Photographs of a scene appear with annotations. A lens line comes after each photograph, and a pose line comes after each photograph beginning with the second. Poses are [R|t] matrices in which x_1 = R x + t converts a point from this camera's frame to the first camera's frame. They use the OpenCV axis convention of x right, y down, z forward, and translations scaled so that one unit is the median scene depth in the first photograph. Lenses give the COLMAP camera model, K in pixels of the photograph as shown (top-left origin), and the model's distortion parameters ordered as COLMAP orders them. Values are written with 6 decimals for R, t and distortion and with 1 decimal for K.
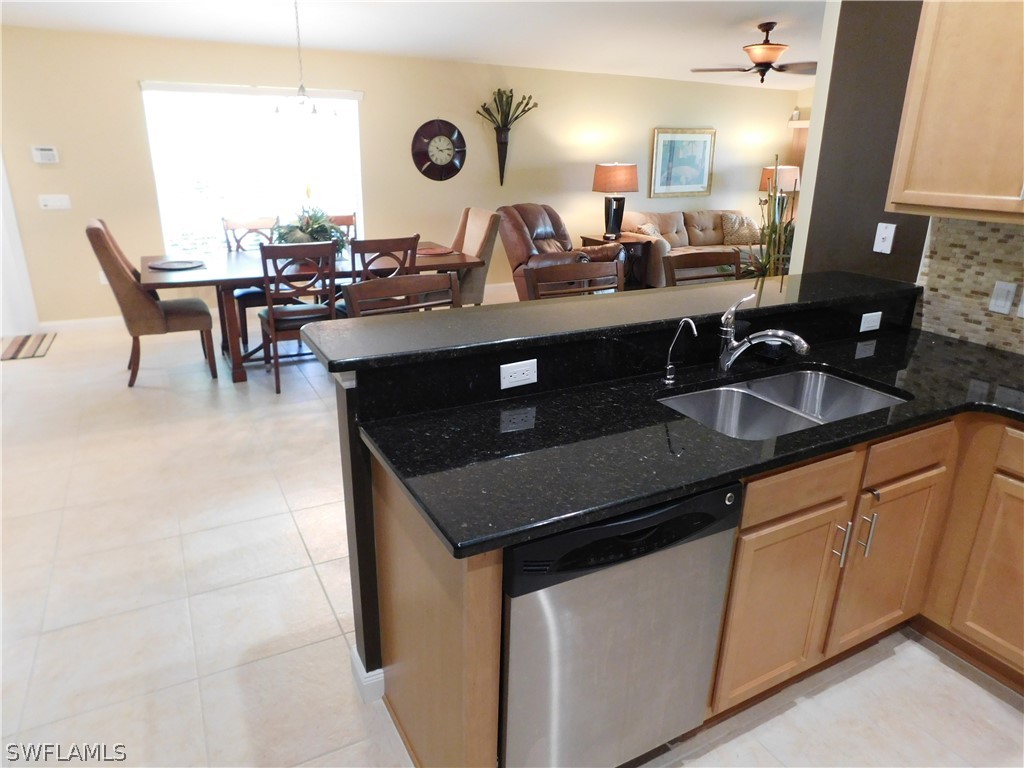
lens RADIAL K [[678.2, 0, 512.0], [0, 678.2, 384.0], [0, 0, 1]] dist [-0.058928, 0.045565]
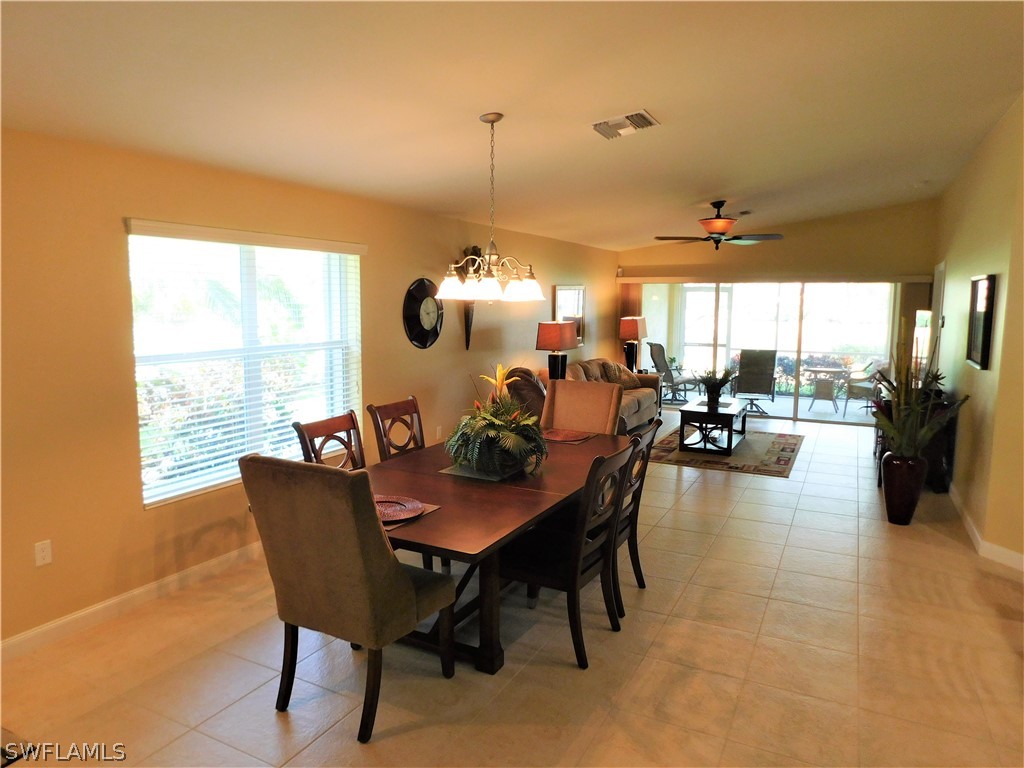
lens RADIAL K [[678.2, 0, 512.0], [0, 678.2, 384.0], [0, 0, 1]] dist [-0.058928, 0.045565]
pose [[0.823636, -0.081115, 0.561287, -0.526488], [0.192898, 0.970777, -0.142766, -0.125064], [-0.533304, 0.225858, 0.815214, 0.284823]]
